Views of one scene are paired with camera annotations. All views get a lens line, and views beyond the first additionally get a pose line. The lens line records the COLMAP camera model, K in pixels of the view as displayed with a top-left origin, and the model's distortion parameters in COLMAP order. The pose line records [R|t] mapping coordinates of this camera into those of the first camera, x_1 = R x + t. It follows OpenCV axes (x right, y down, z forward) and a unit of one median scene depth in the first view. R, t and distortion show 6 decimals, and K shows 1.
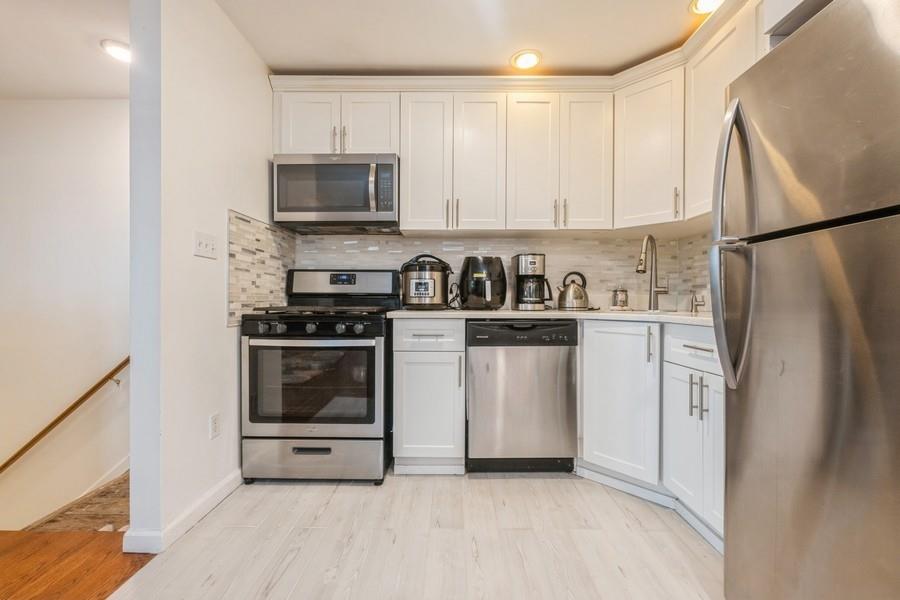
lens RADIAL K [[372.7, 0, 448.2], [0, 372.7, 300.8], [0, 0, 1]] dist [-0.003143, 0.000416]
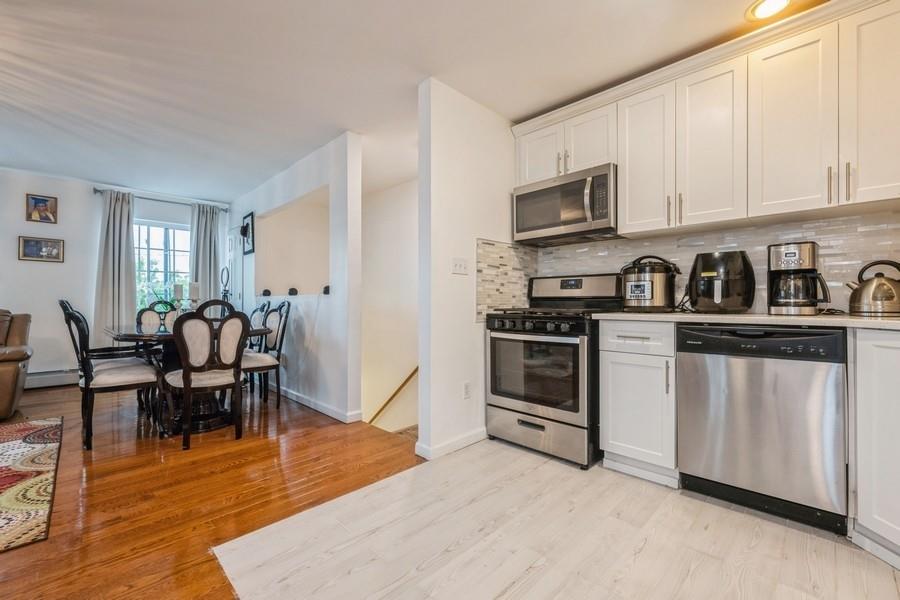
lens RADIAL K [[372.7, 0, 453.4], [0, 372.7, 301.6], [0, 0, 1]] dist [-0.003143, 0.000416]
pose [[0.720018, -0.006241, -0.693928, 0.288493], [0.002141, 0.999975, -0.006772, 0.001446], [0.693953, 0.003390, 0.720013, -0.063832]]
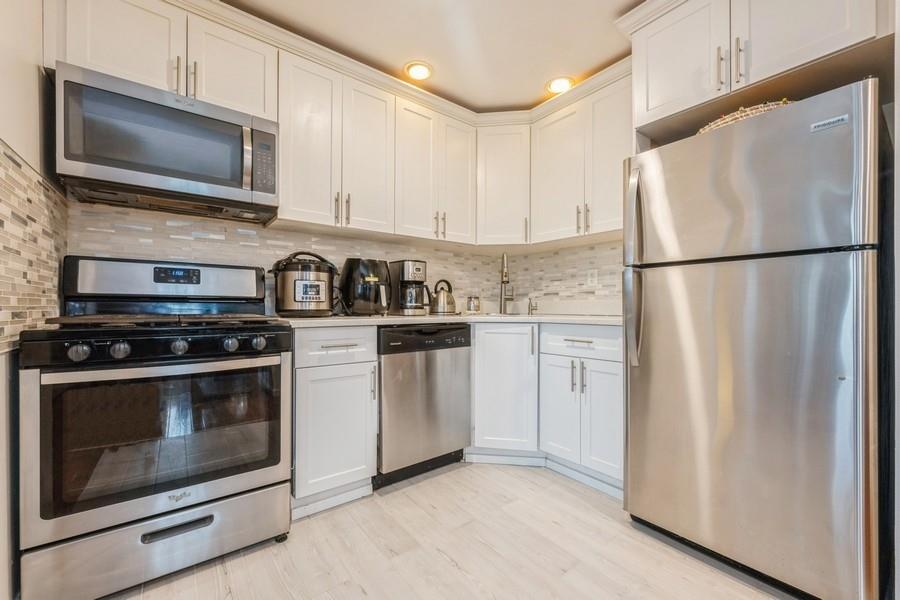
lens RADIAL K [[363.2, 0, 452.1], [0, 363.2, 305.6], [0, 0, 1]] dist [-0.002889, 0.000240]
pose [[0.786907, -0.000071, 0.617072, -0.357278], [0.000172, 1.000000, -0.000105, -0.001289], [-0.617072, 0.000189, 0.786907, 0.167036]]
